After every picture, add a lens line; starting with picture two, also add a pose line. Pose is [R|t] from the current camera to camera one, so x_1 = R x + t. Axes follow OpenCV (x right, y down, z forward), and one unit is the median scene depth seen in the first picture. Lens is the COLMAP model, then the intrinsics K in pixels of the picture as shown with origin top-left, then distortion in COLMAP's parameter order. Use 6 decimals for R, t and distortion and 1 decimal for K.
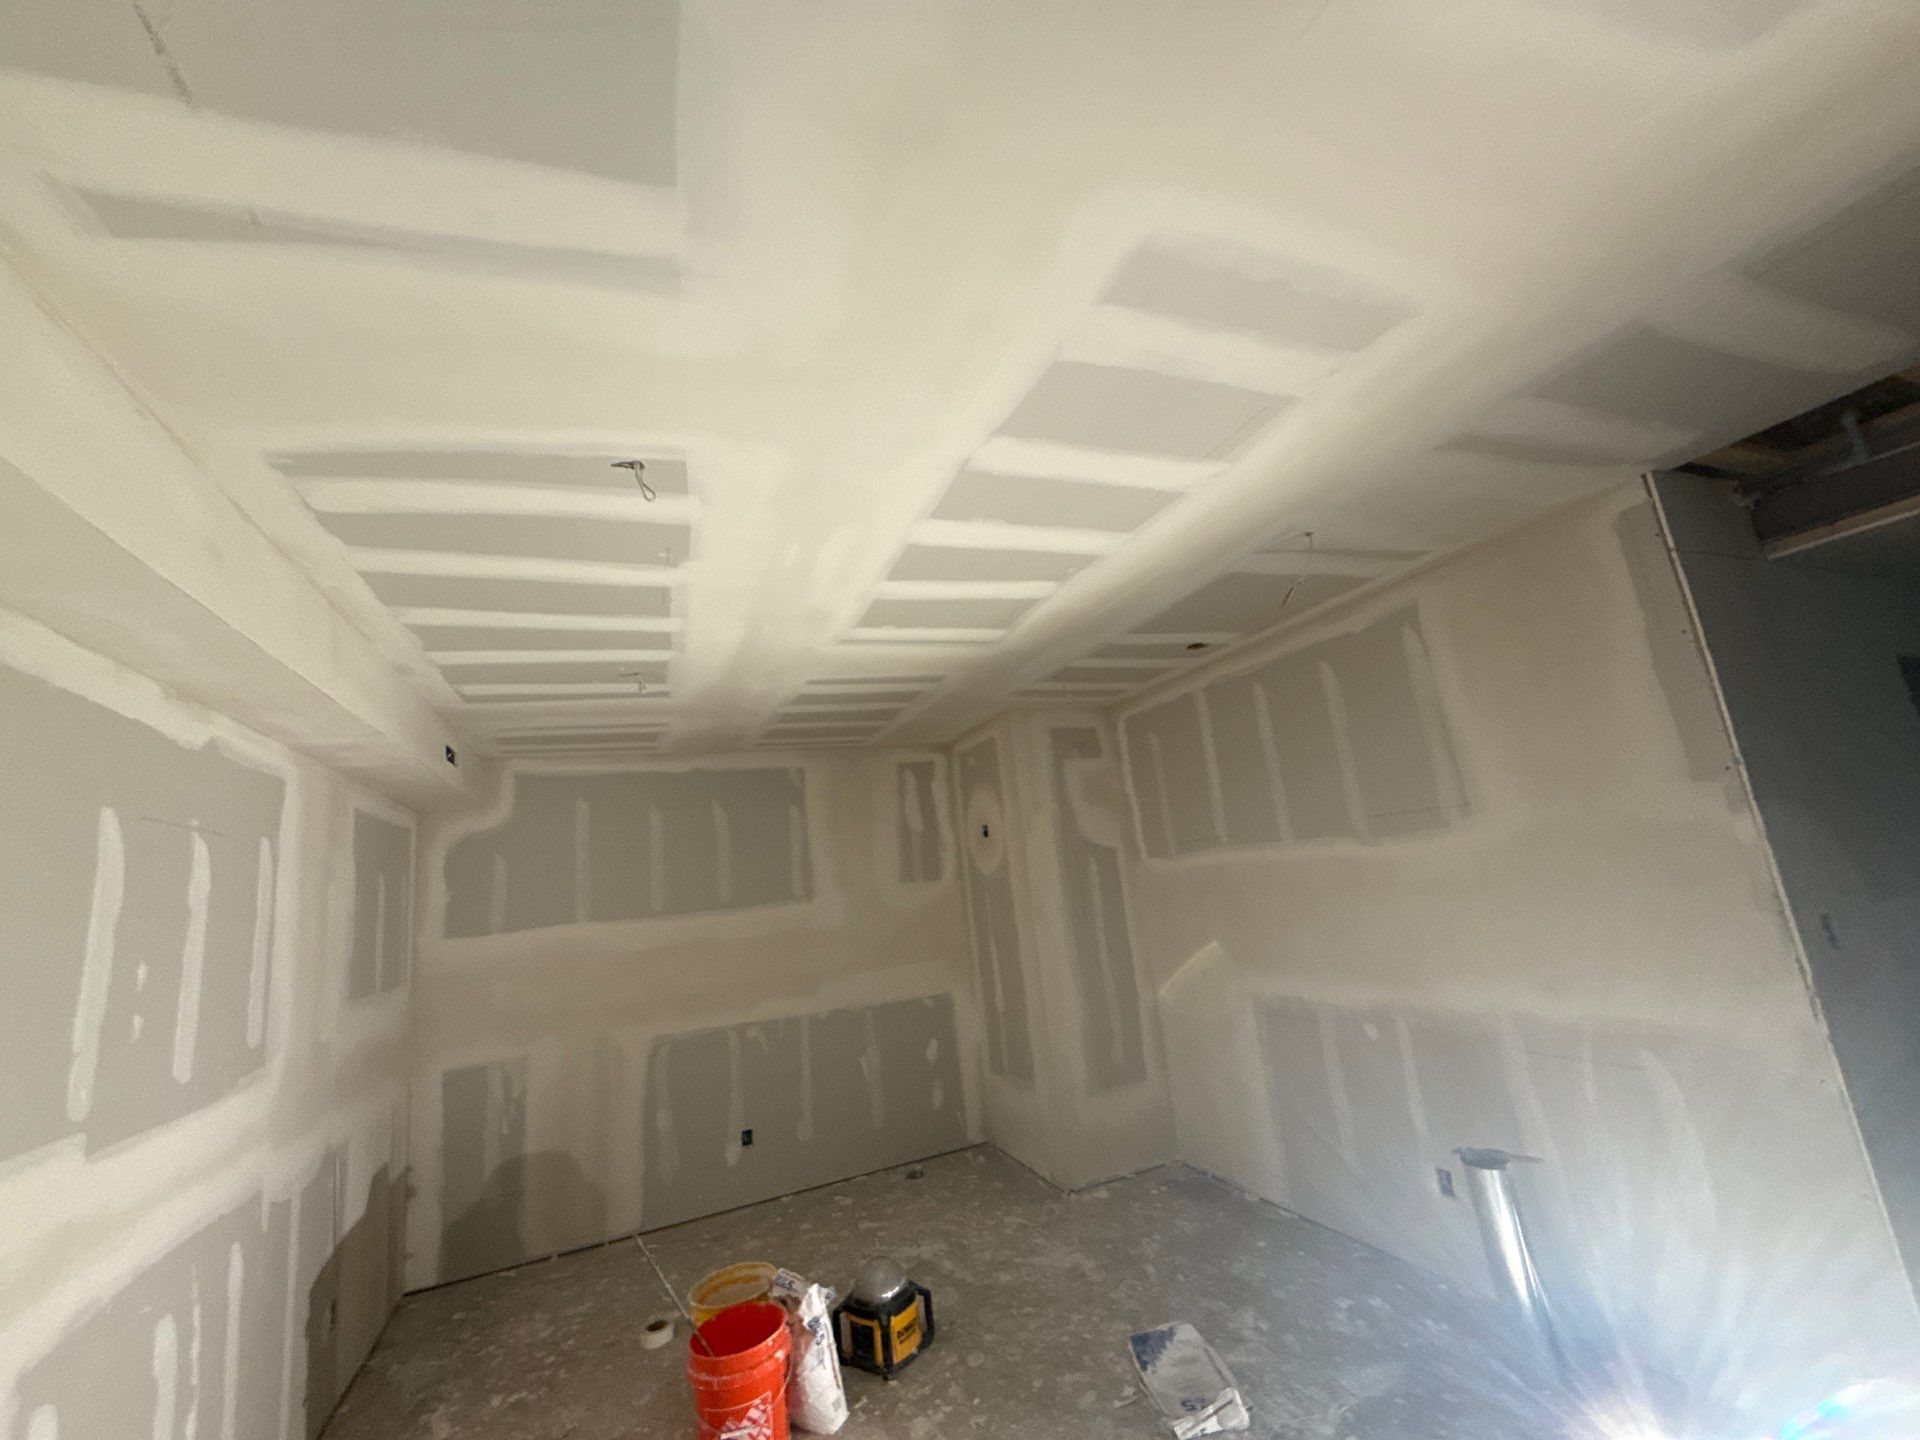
lens RADIAL K [[763.4, 0, 960.0], [0, 763.4, 720.0], [0, 0, 1]] dist [0.001387, -0.000134]
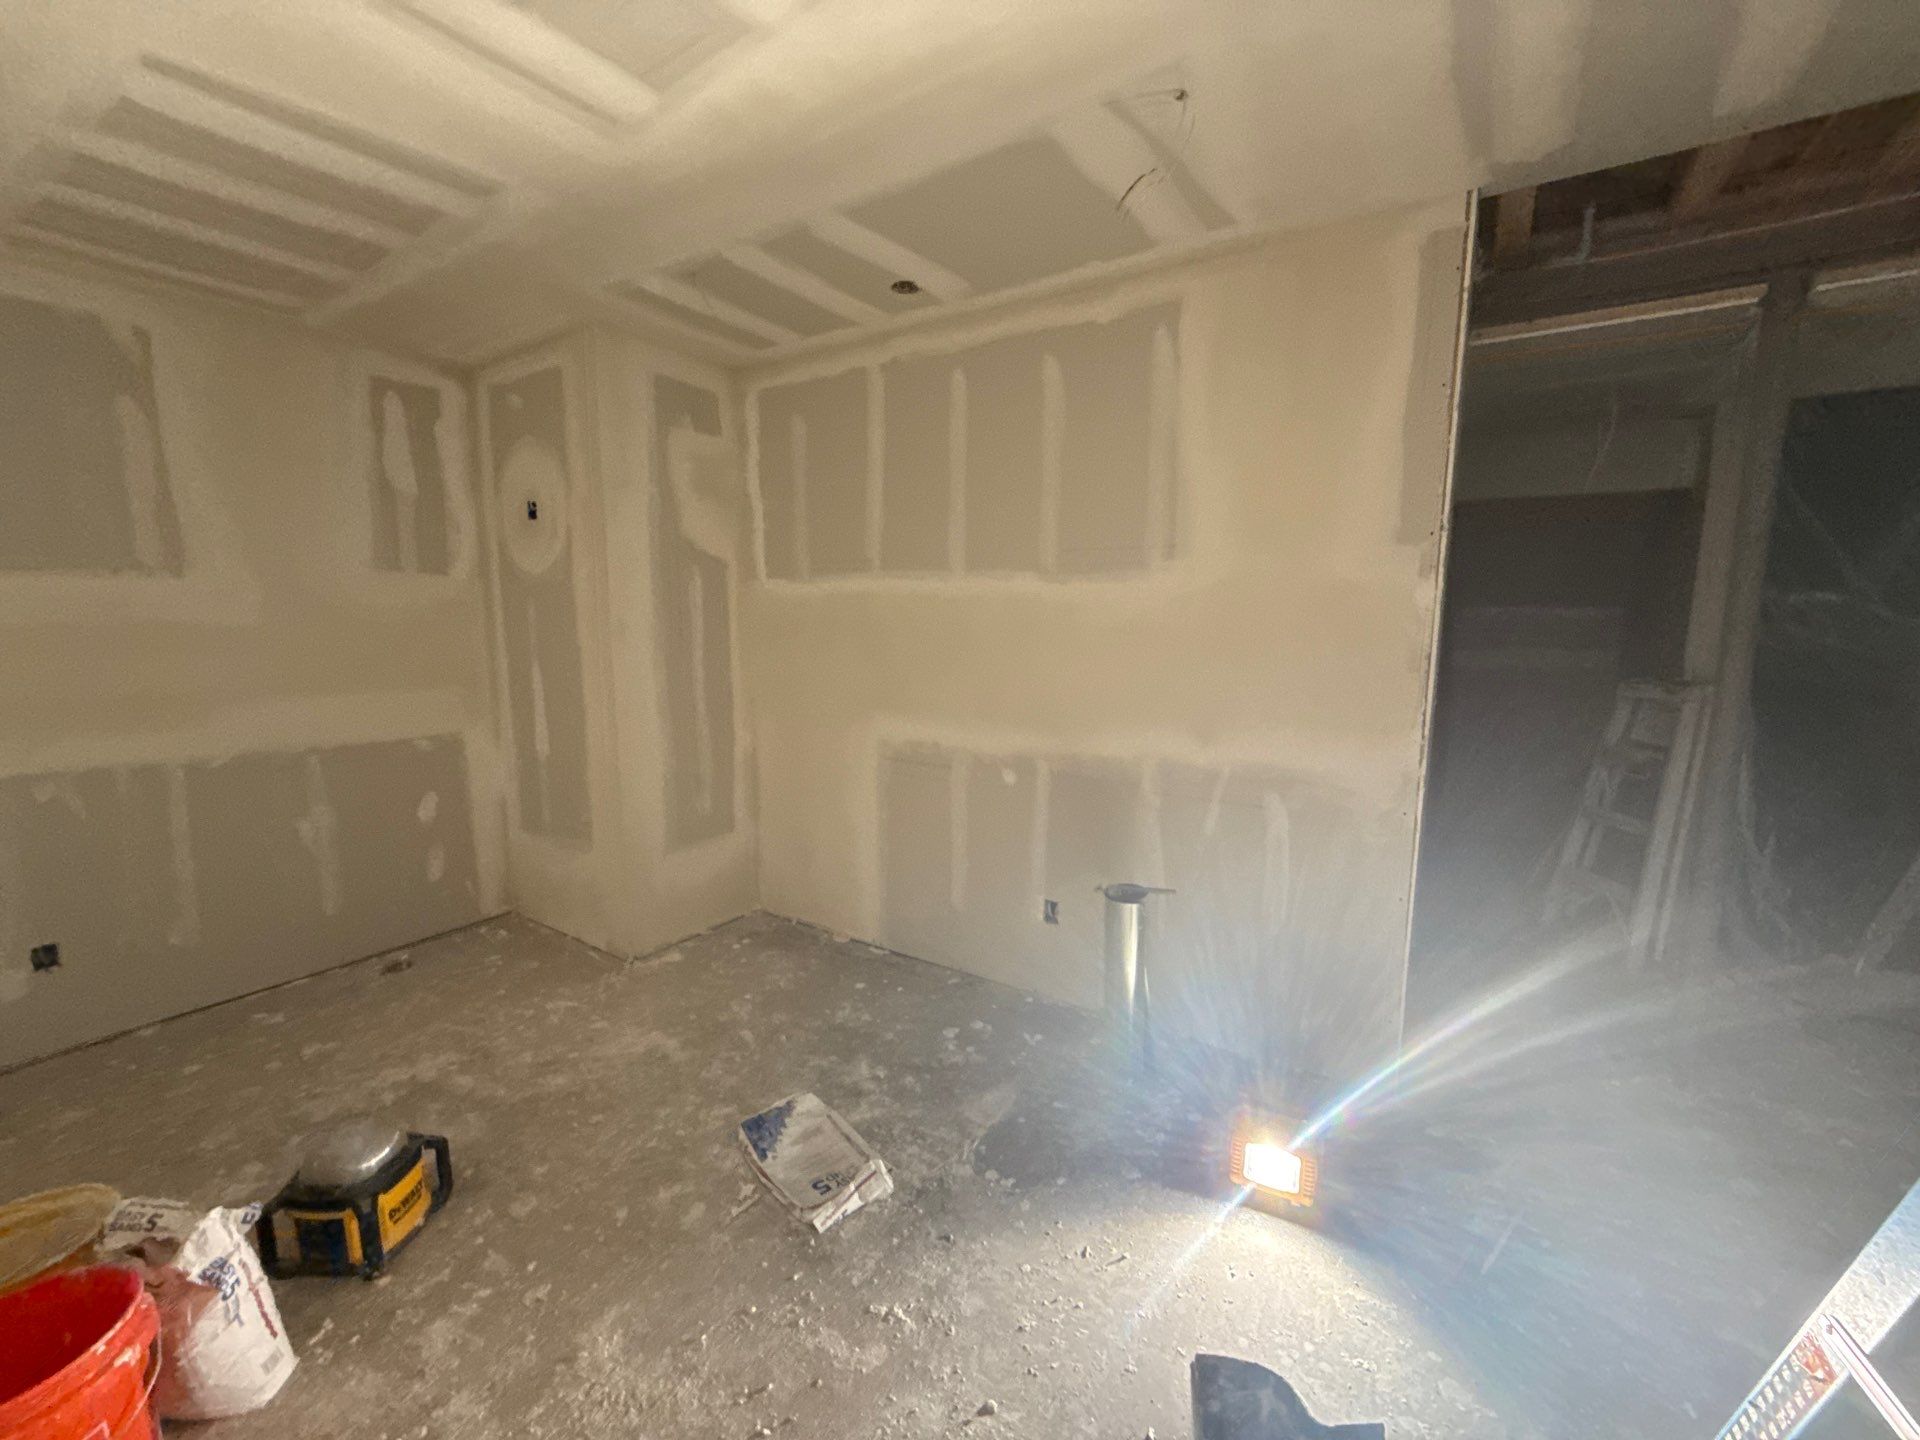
lens RADIAL K [[763.4, 0, 960.0], [0, 763.4, 720.0], [0, 0, 1]] dist [0.001387, -0.000134]
pose [[0.821765, 0.030151, 0.569028, -0.060940], [-0.204927, 0.947425, 0.245746, 0.128067], [-0.531702, -0.318555, 0.784740, 0.331448]]
